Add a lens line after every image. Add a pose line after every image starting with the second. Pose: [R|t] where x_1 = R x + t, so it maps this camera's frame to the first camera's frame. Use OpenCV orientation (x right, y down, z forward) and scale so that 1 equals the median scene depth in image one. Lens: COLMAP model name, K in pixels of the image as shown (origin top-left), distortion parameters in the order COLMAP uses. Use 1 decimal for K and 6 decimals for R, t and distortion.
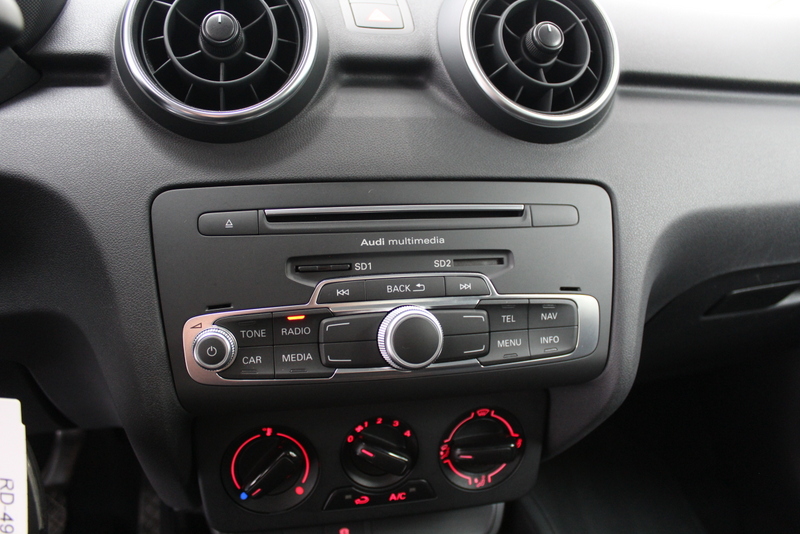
lens RADIAL K [[650.2, 0, 400.6], [0, 650.2, 266.7], [0, 0, 1]] dist [-0.157937, 0.115035]
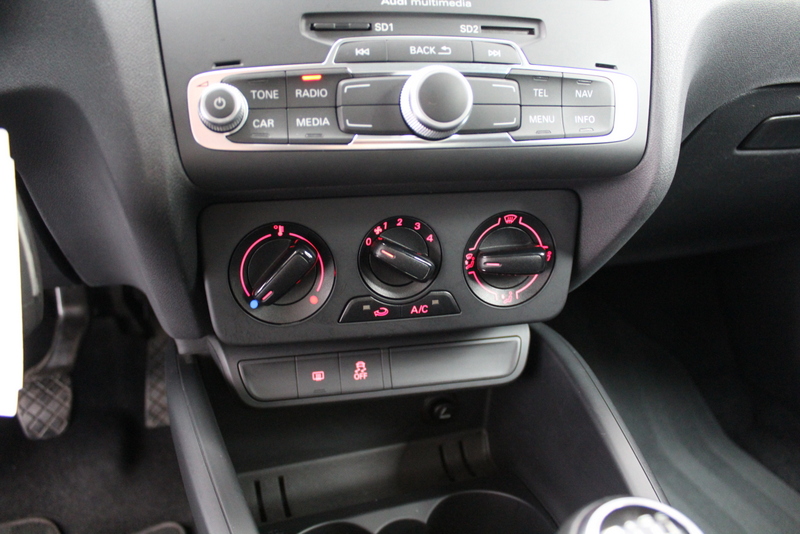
lens RADIAL K [[650.2, 0, 396.4], [0, 650.2, 270.5], [0, 0, 1]] dist [-0.157937, 0.115035]
pose [[0.999922, -0.008322, -0.009364, -0.032616], [0.009037, 0.996826, 0.079096, 0.258834], [0.008676, -0.079174, 0.996823, 0.070635]]
